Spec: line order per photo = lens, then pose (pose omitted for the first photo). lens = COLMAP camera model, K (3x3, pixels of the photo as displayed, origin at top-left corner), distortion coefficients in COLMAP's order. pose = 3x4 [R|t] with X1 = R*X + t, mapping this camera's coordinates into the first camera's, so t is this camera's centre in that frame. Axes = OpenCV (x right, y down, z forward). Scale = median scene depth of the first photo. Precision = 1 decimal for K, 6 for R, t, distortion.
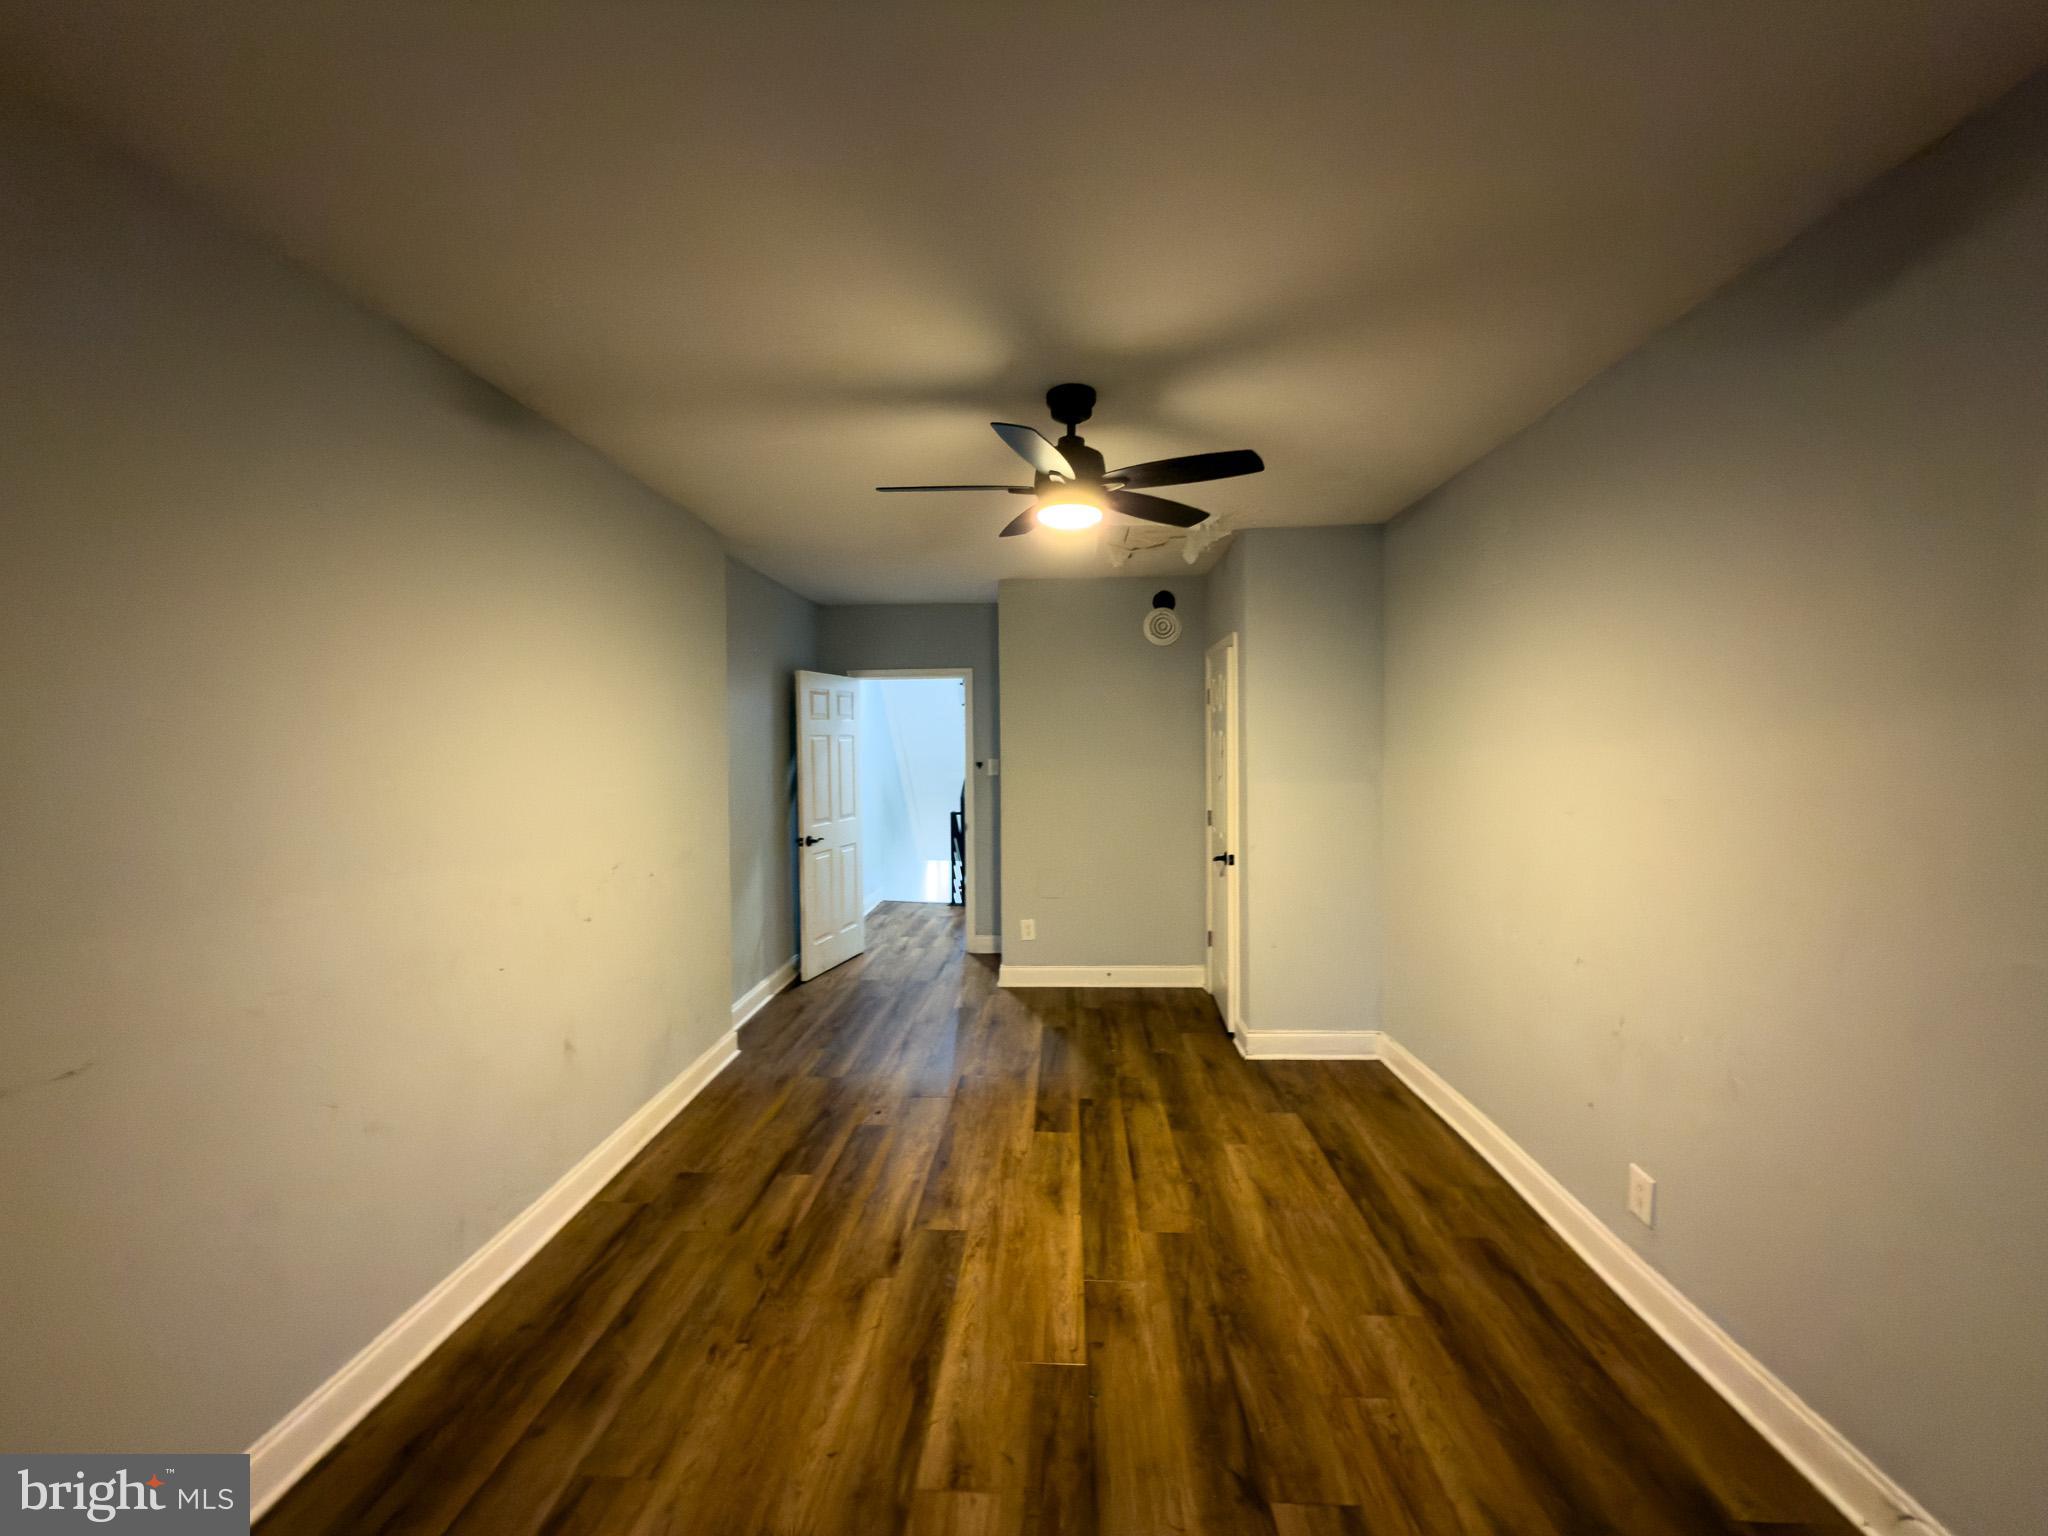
lens RADIAL K [[812.1, 0, 1024.9], [0, 812.1, 779.3], [0, 0, 1]] dist [0.000153, -0.000311]
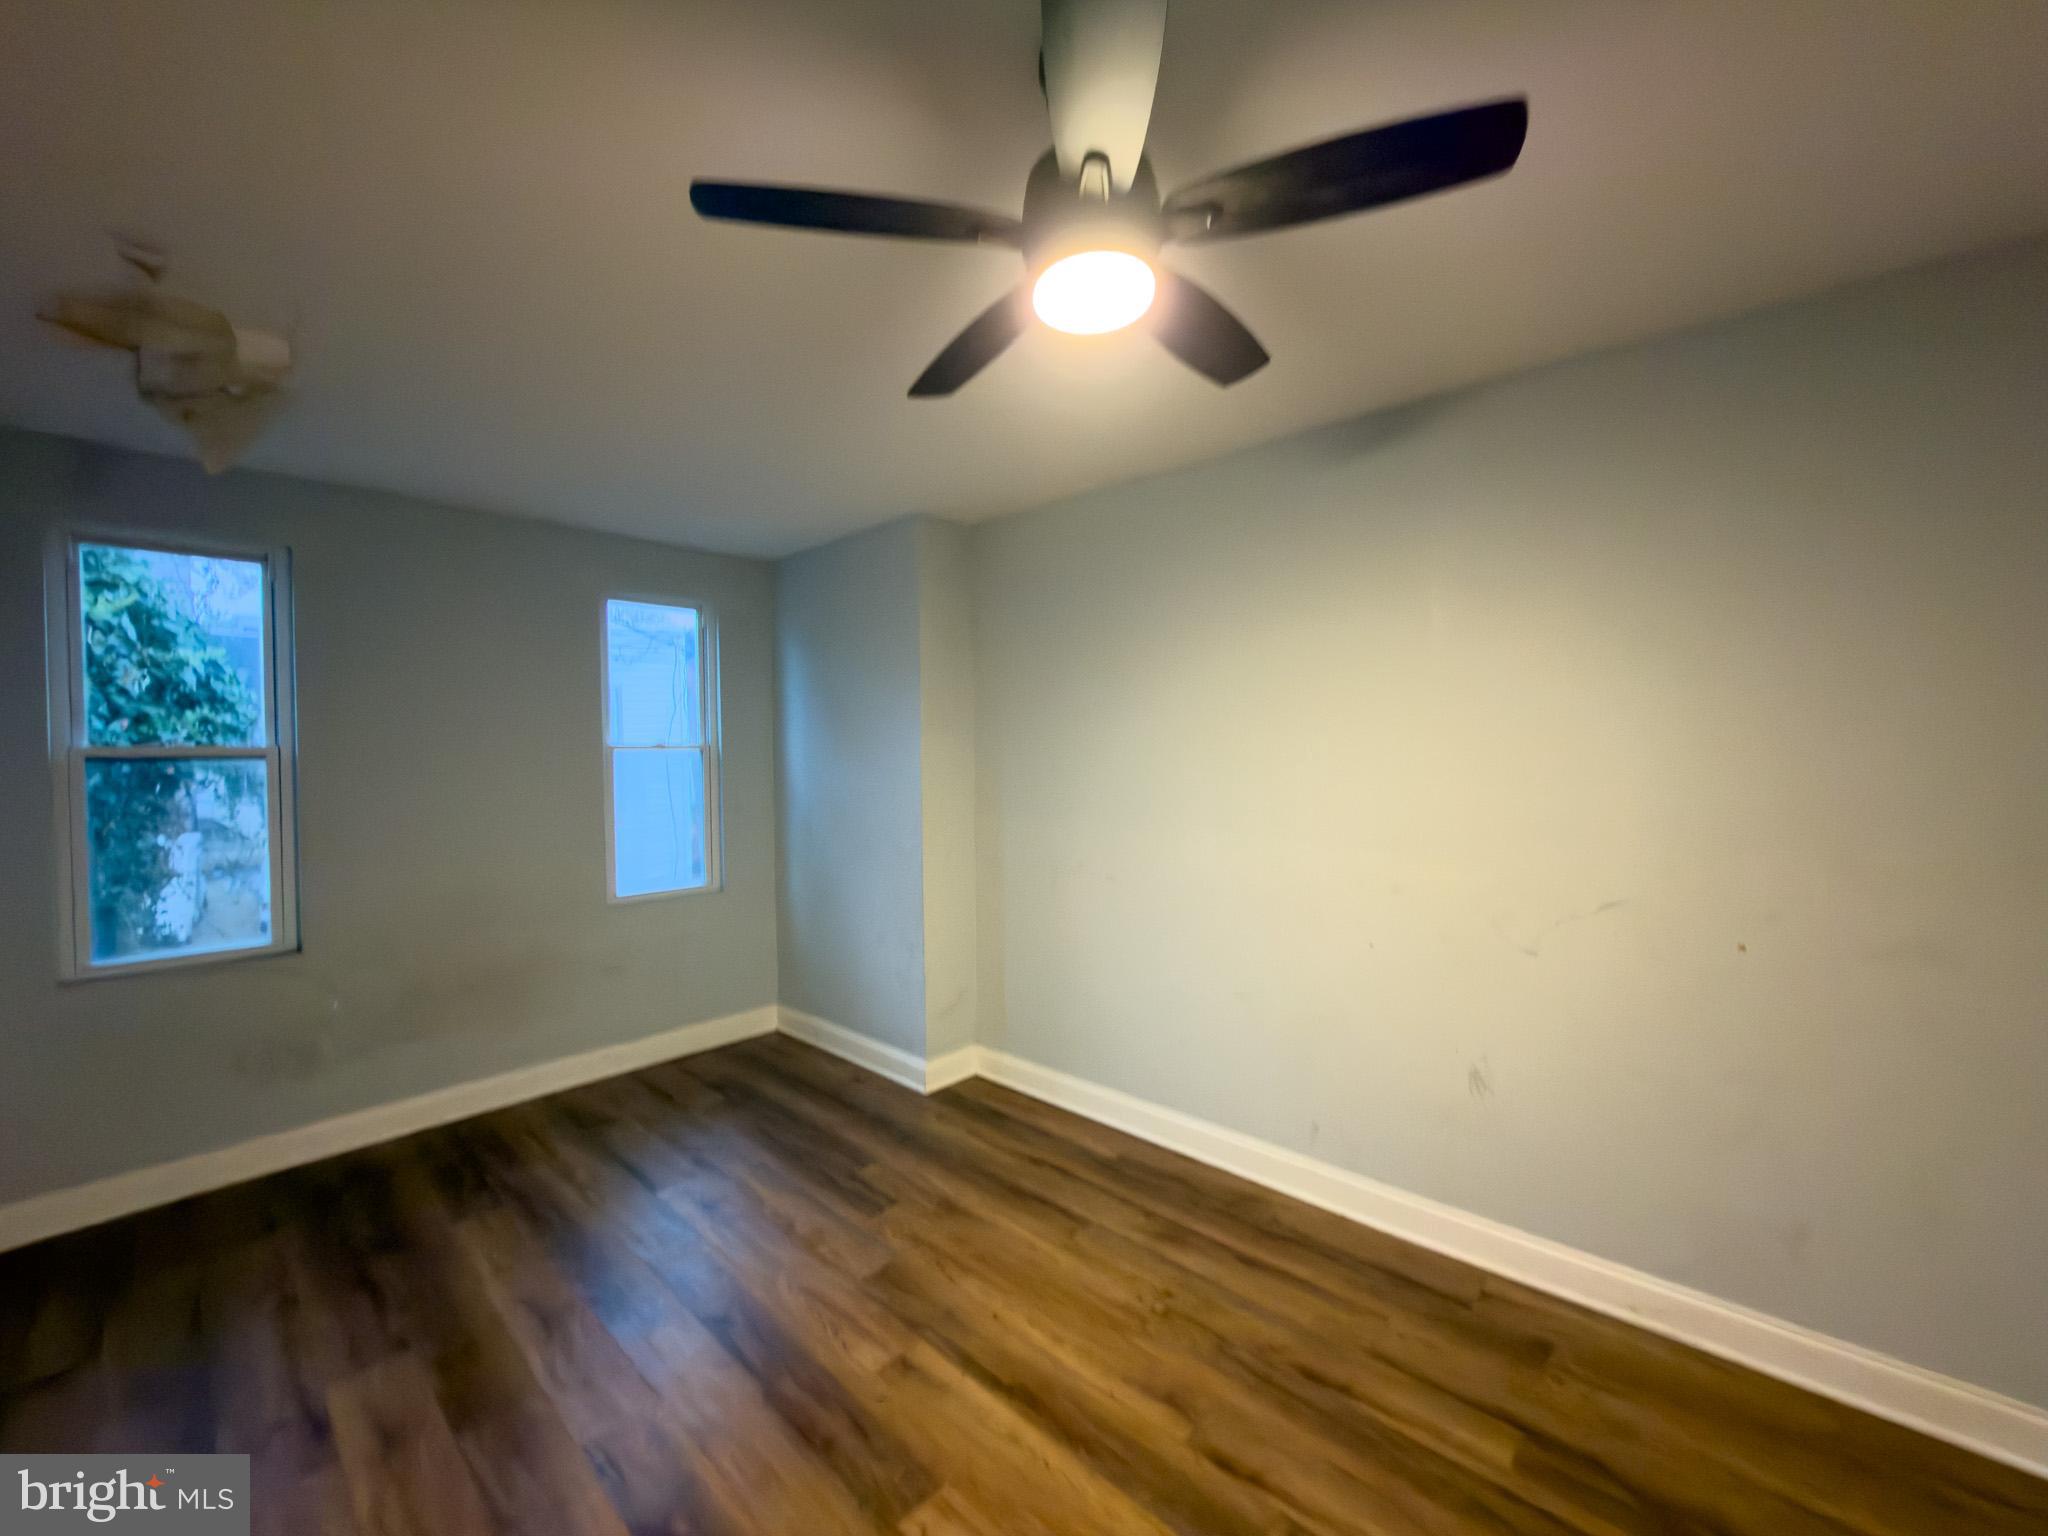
lens RADIAL K [[812.1, 0, 1022.3], [0, 812.1, 769.6], [0, 0, 1]] dist [0.000153, -0.000311]
pose [[-0.643343, 0.023866, -0.765206, 0.464783], [-0.023667, 0.998416, 0.051037, -0.046929], [0.765212, 0.050944, -0.641760, 1.243135]]
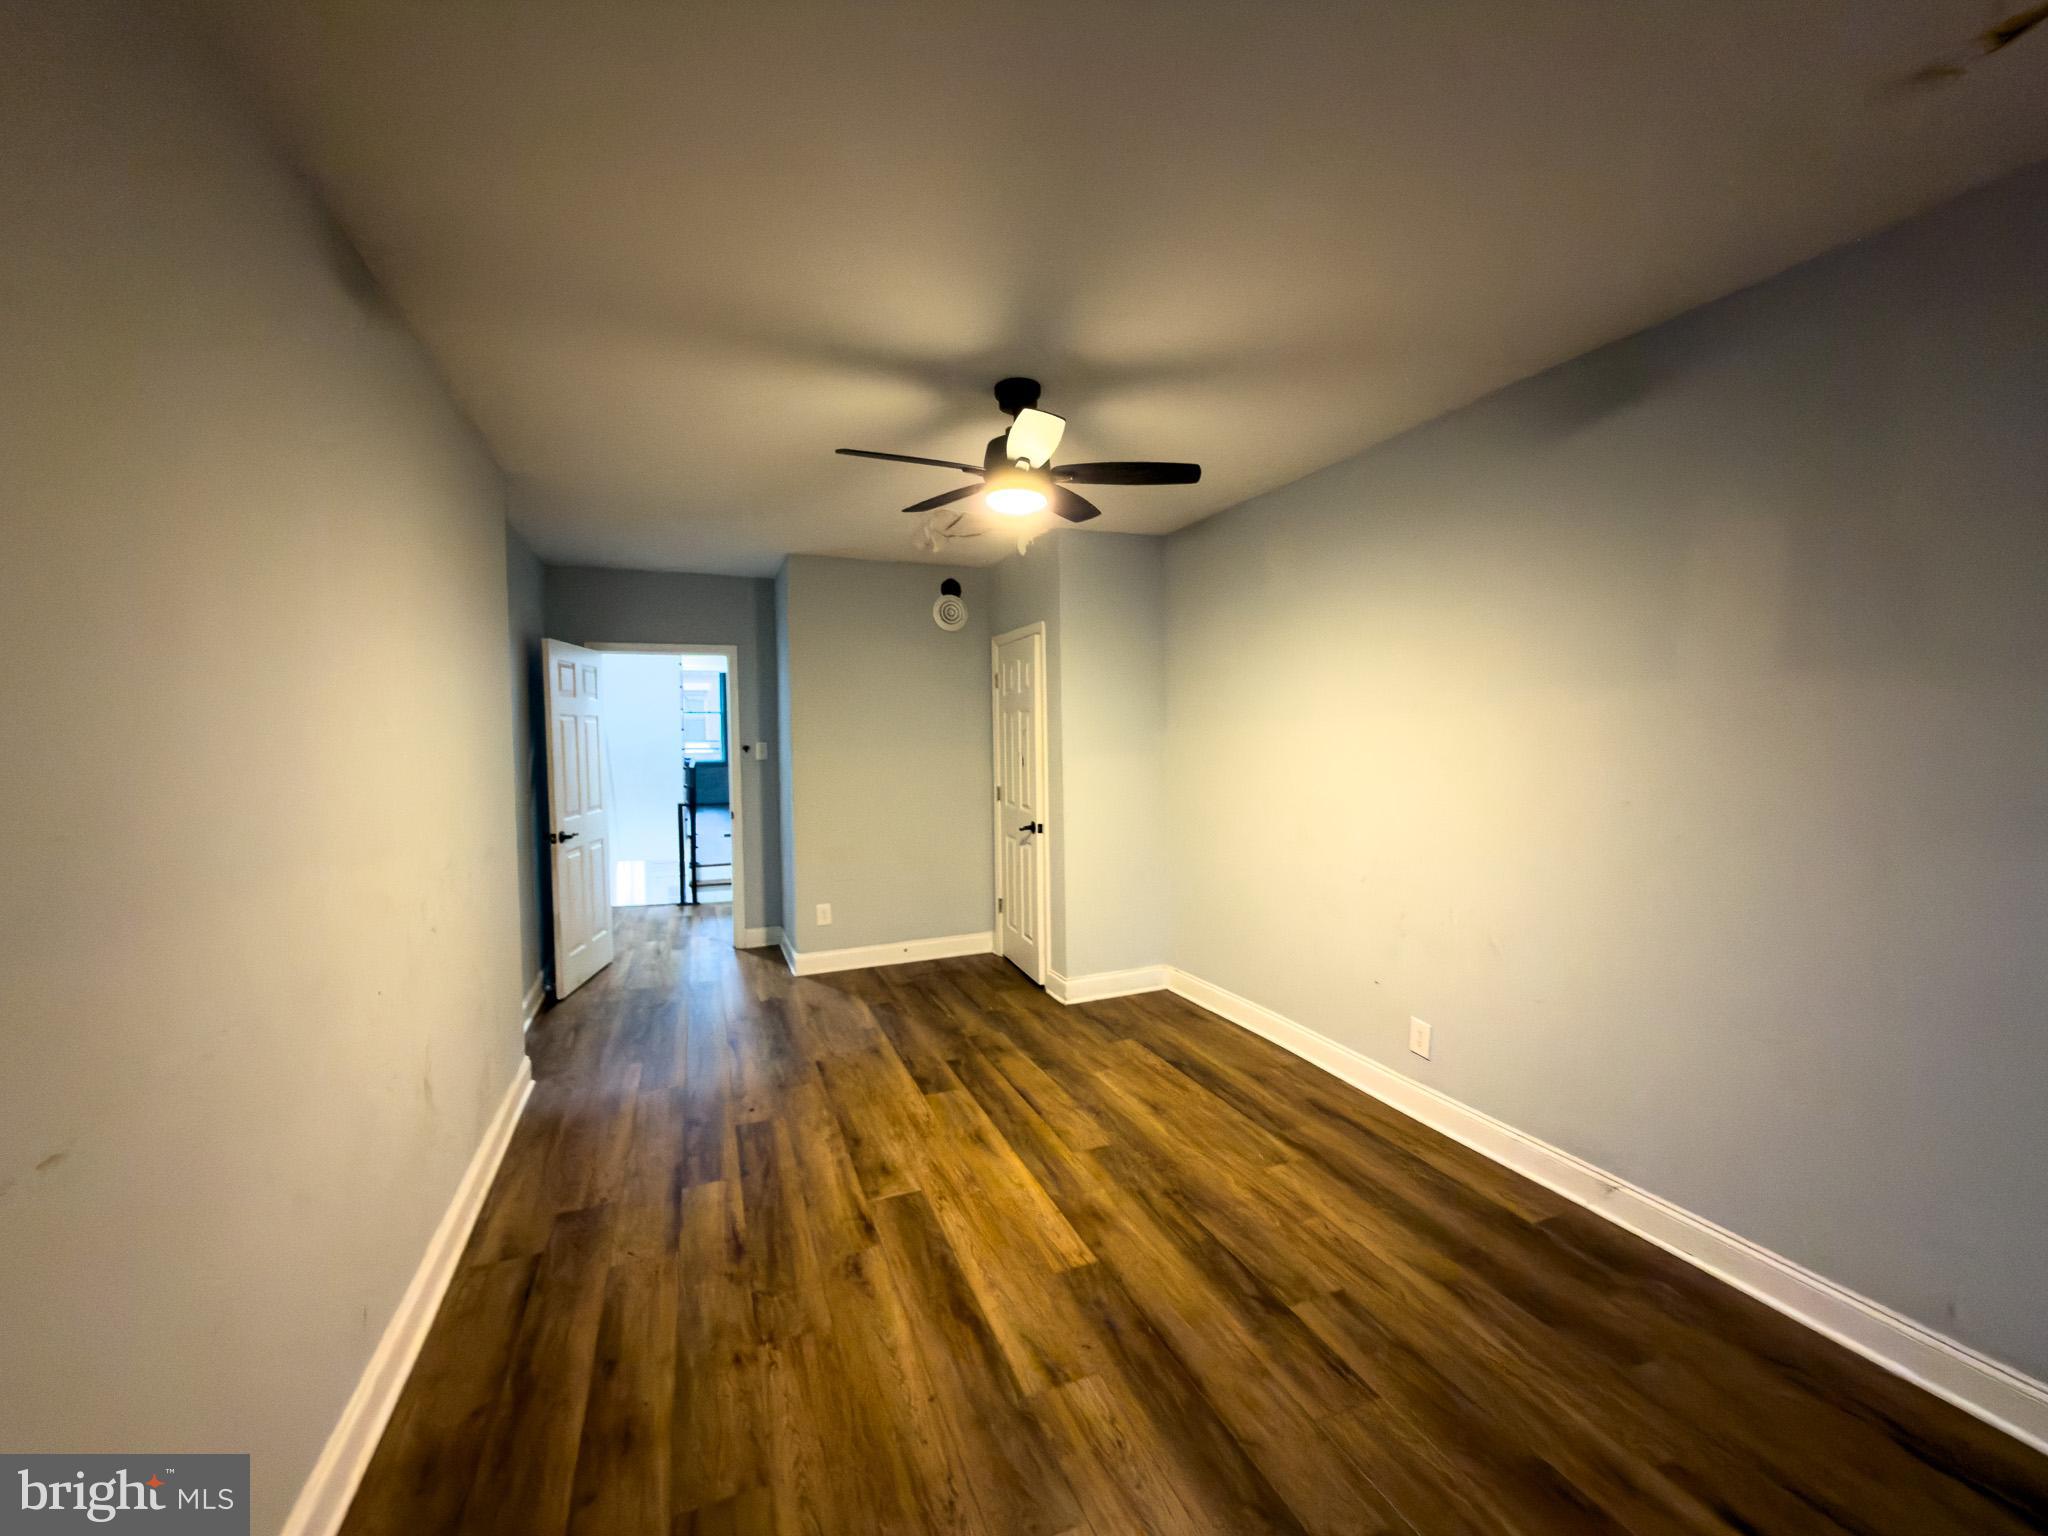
lens RADIAL K [[812.1, 0, 1025.0], [0, 812.1, 778.1], [0, 0, 1]] dist [0.000153, -0.000311]
pose [[0.906857, -0.025999, 0.420636, -0.376060], [0.022691, 0.999660, 0.012868, 0.027623], [-0.420828, -0.002124, 0.907138, 0.017812]]
